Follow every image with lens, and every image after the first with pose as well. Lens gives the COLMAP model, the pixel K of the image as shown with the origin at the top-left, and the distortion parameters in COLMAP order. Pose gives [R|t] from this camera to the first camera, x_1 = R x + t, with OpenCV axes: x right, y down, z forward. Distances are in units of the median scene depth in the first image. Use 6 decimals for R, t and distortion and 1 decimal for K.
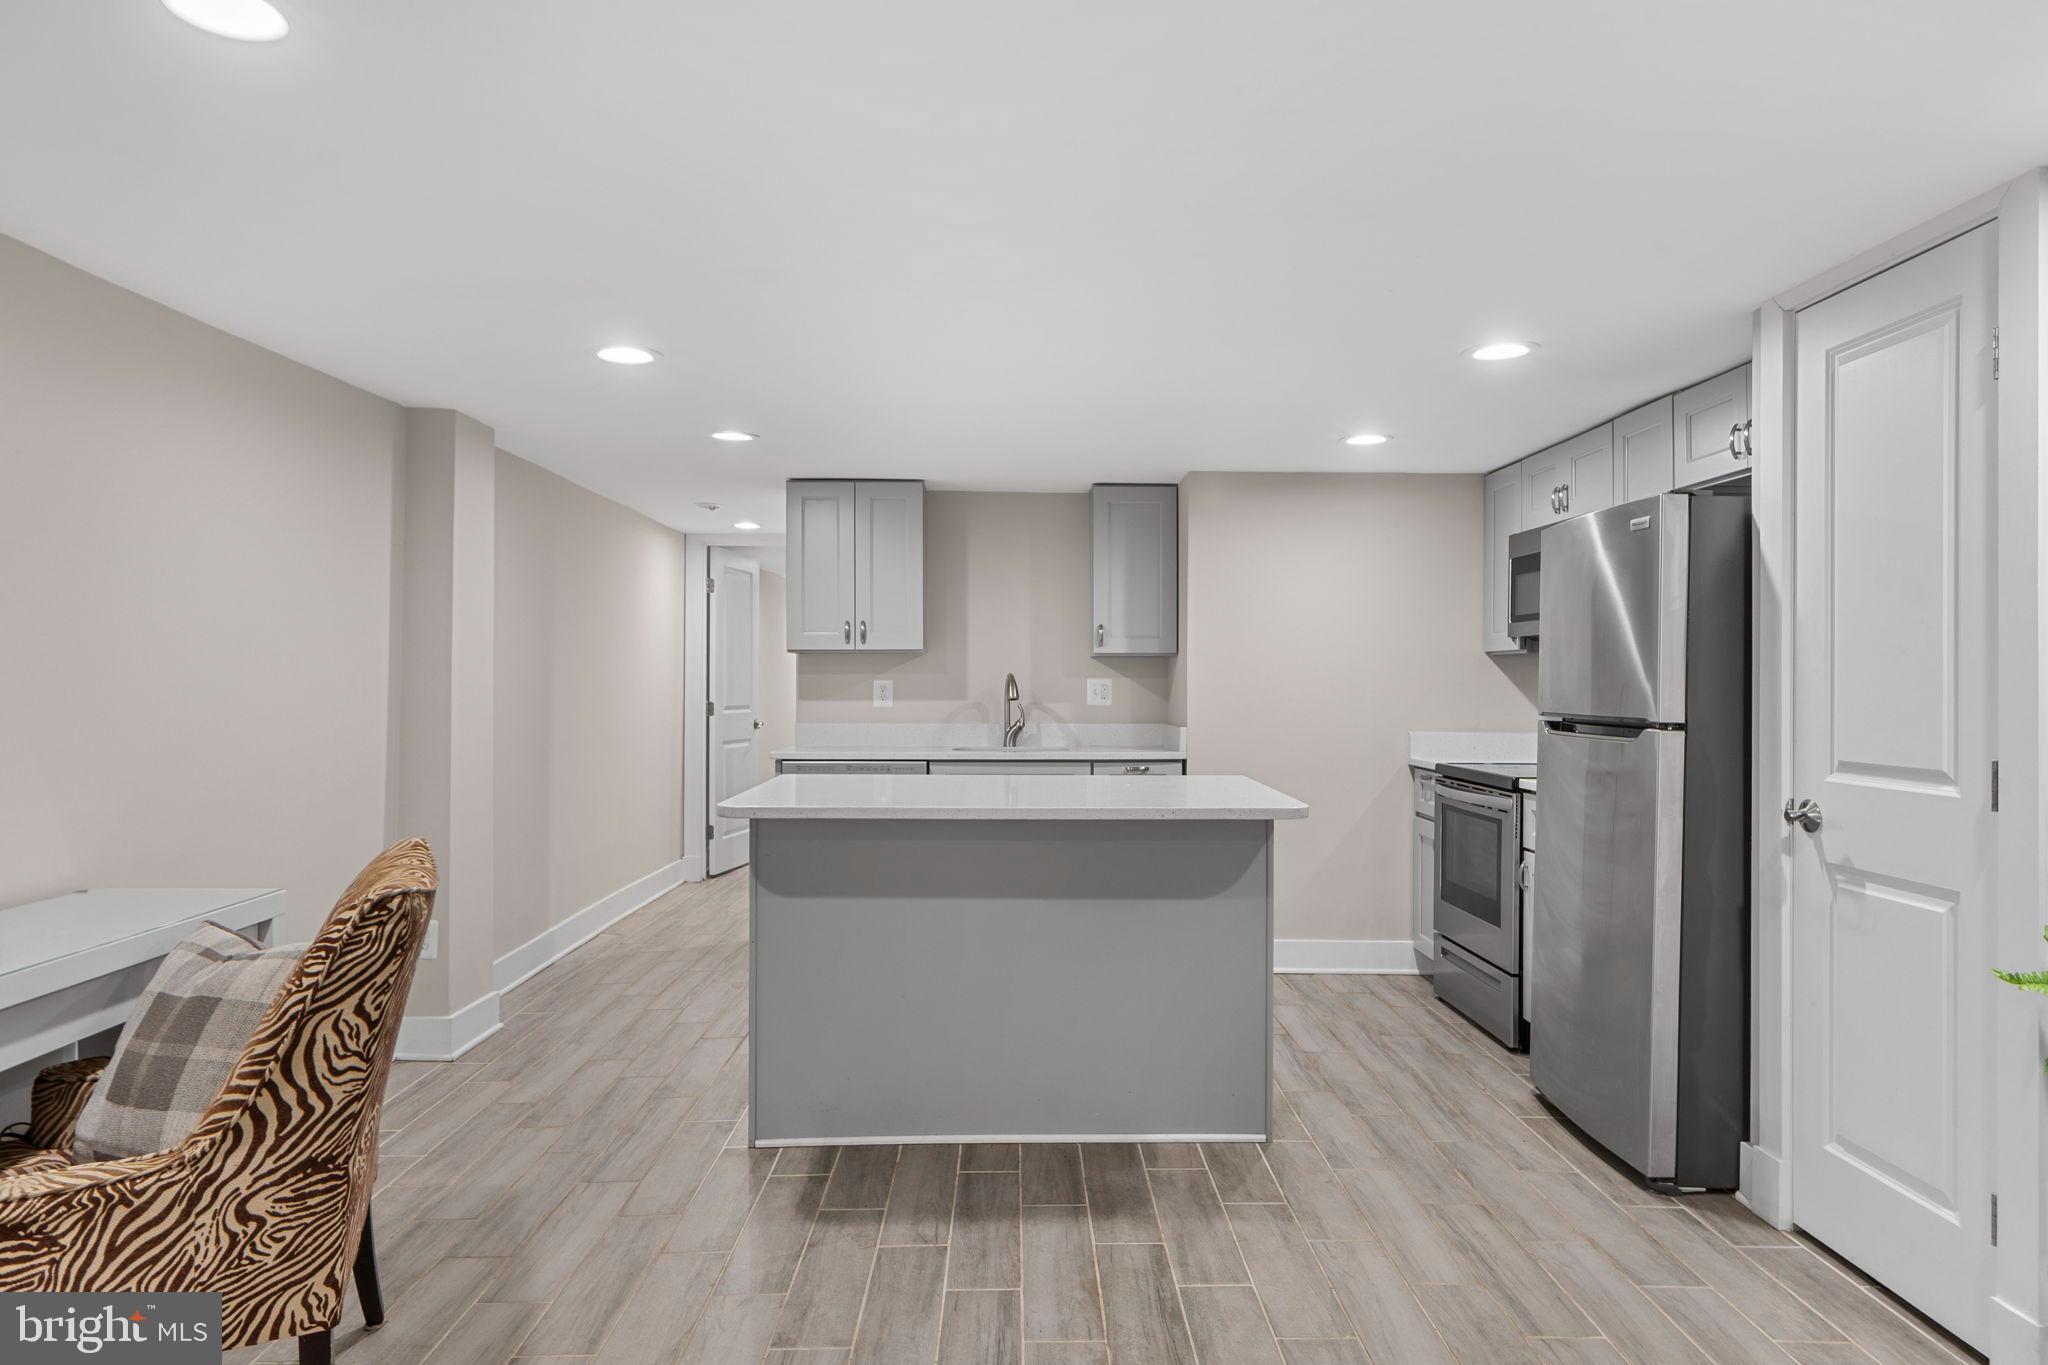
lens RADIAL K [[1270.2, 0, 1060.2], [0, 1270.2, 678.0], [0, 0, 1]] dist [-0.020366, -0.000251]
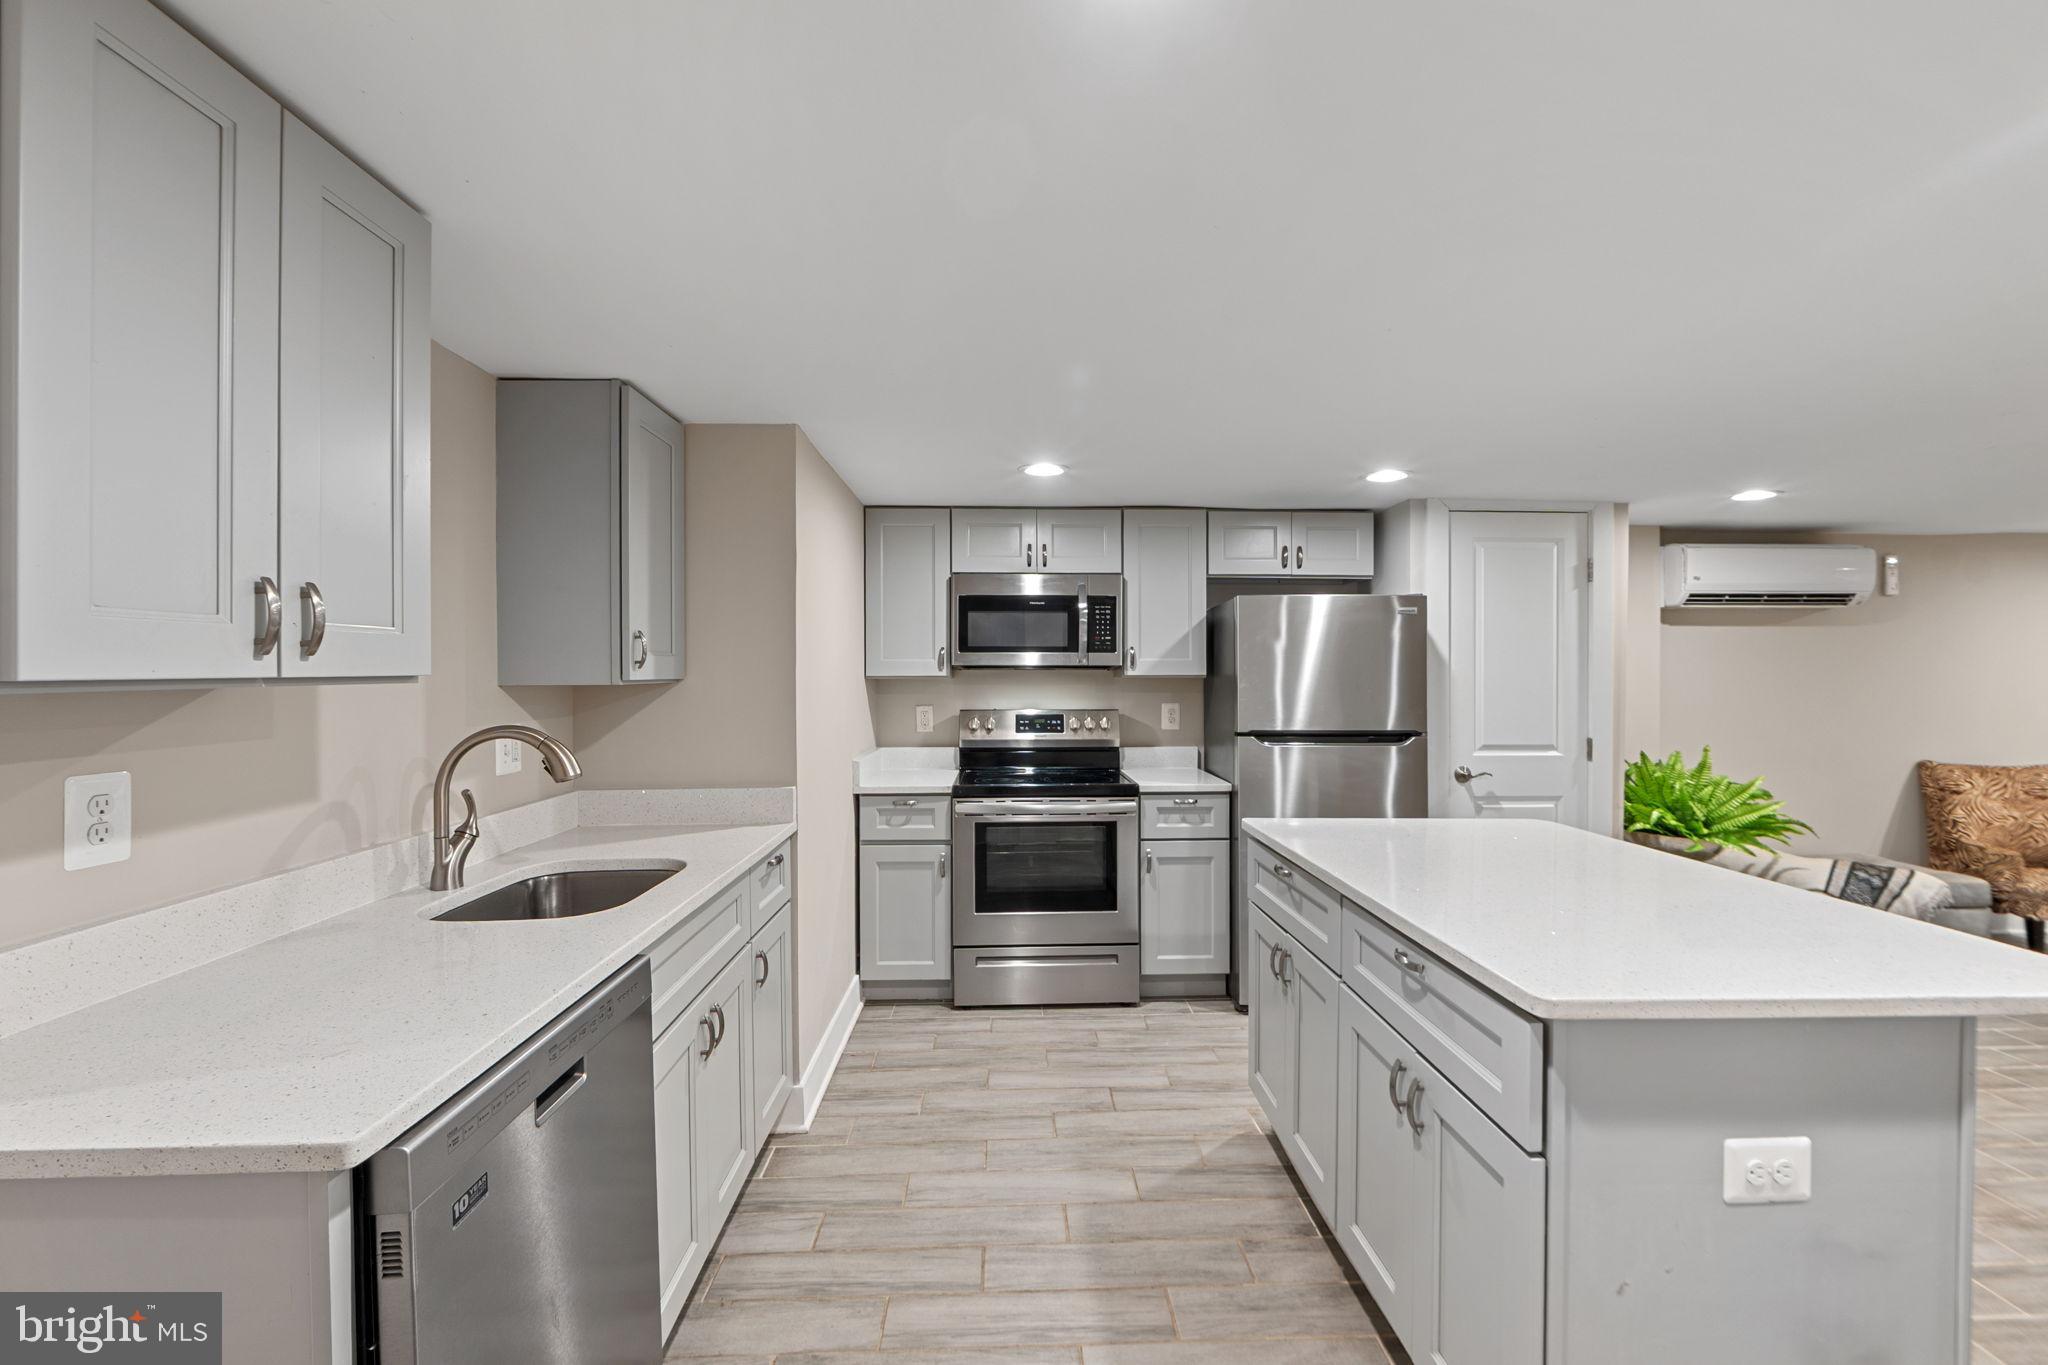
lens RADIAL K [[849.7, 0, 1030.7], [0, 849.7, 674.8], [0, 0, 1]] dist [-0.008922, -0.000252]
pose [[0.003473, -0.005490, 0.999979, -0.356179], [-0.002701, 0.999981, 0.005500, -0.024848], [-0.999990, -0.002720, 0.003458, 0.829610]]
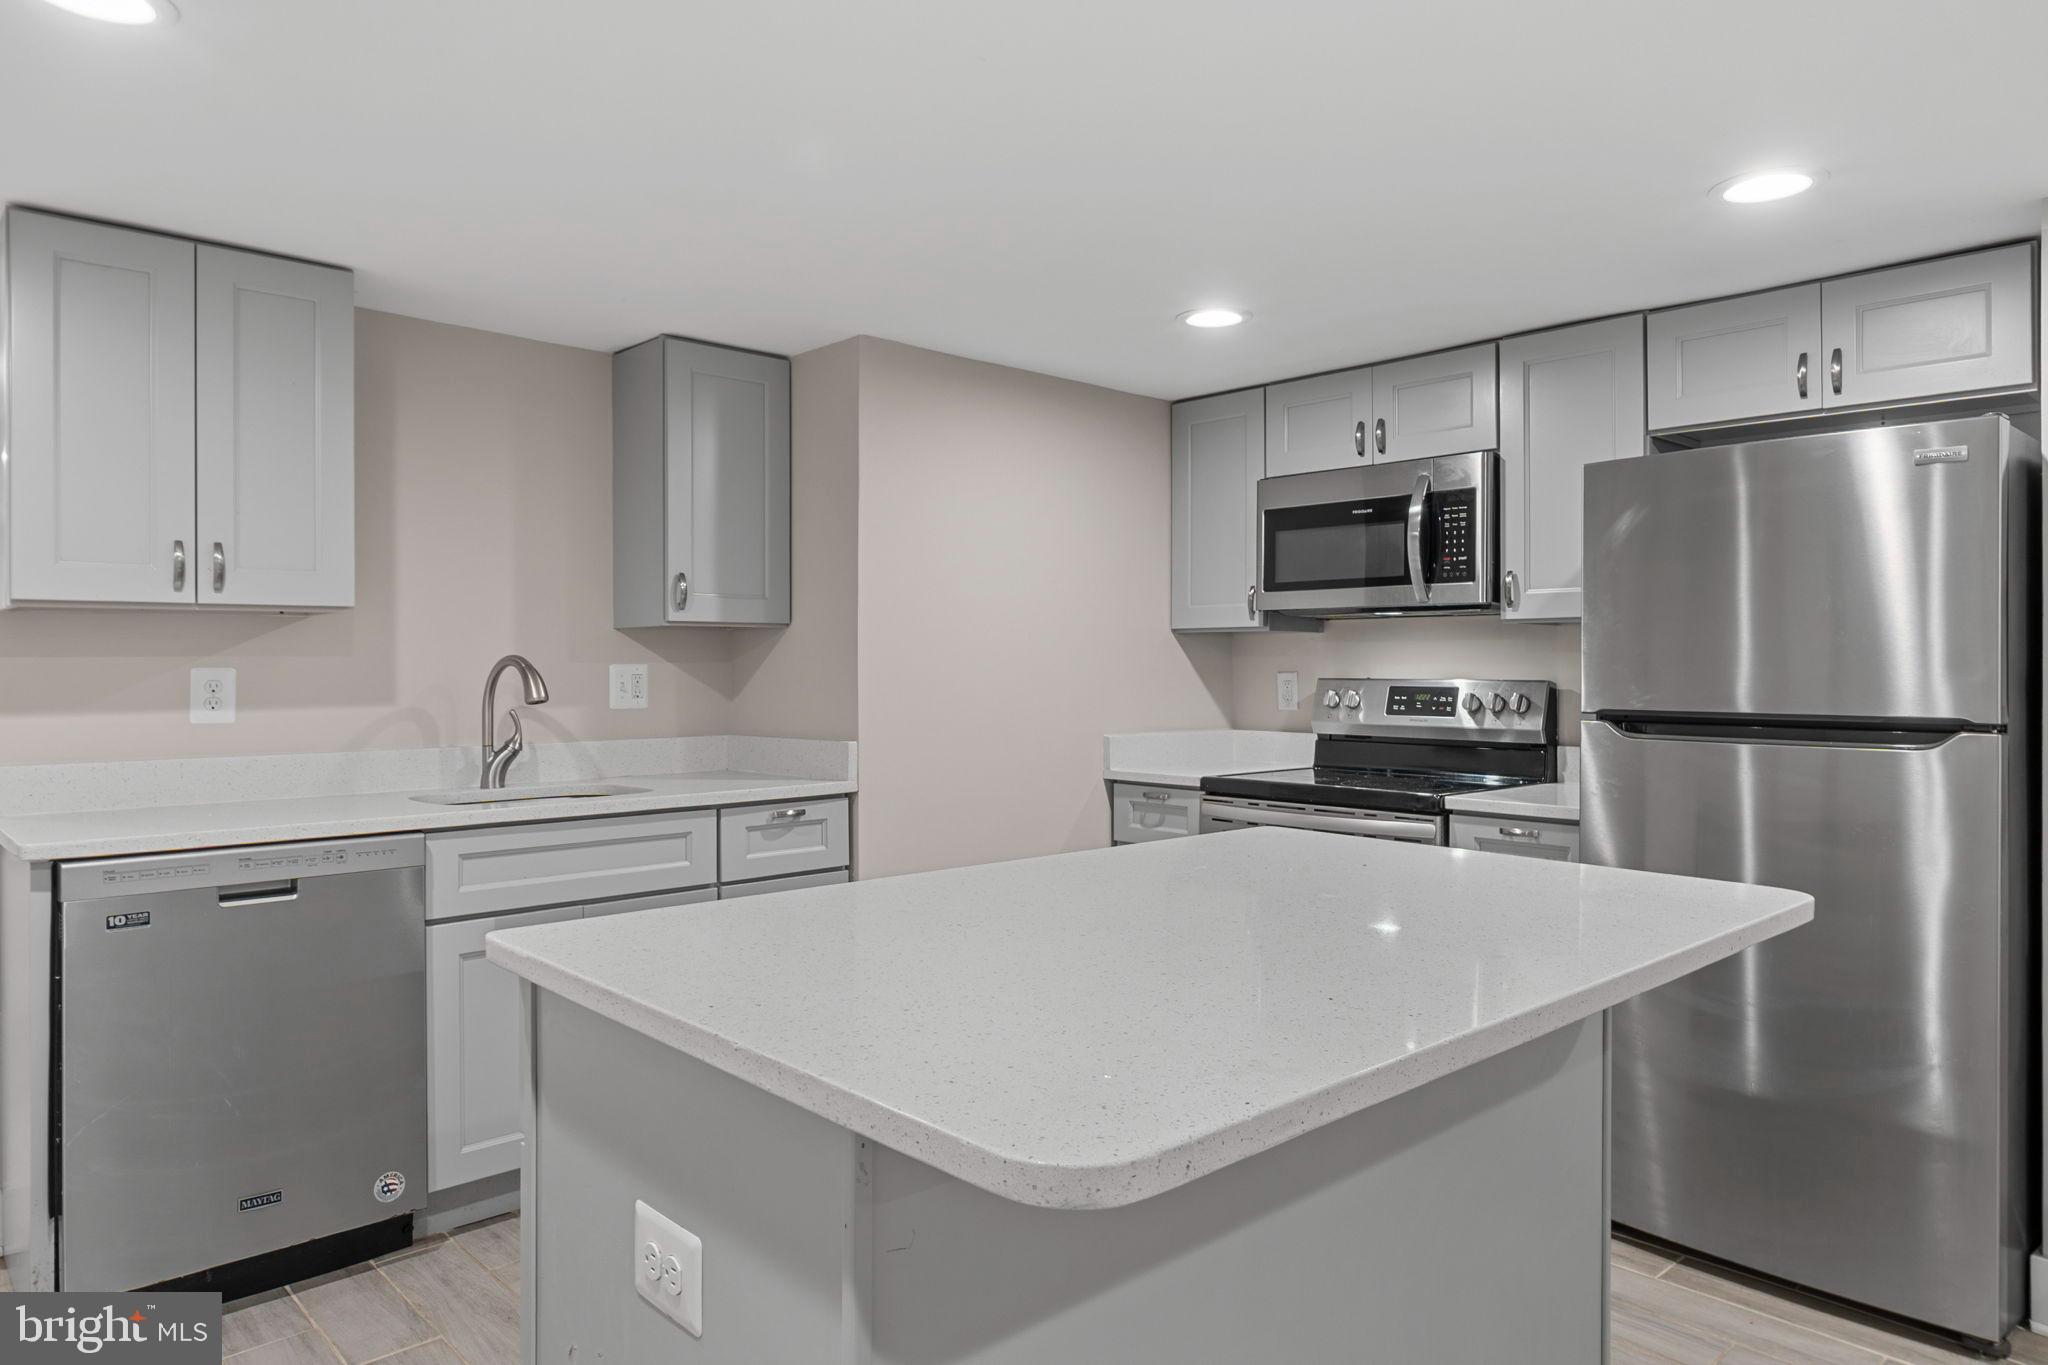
lens RADIAL K [[1270.2, 0, 1060.2], [0, 1270.2, 678.0], [0, 0, 1]] dist [-0.020366, -0.000251]
pose [[0.739694, -0.009762, 0.672872, -0.238306], [0.000535, 0.999903, 0.013919, -0.001263], [-0.672943, -0.009936, 0.739628, 0.446641]]
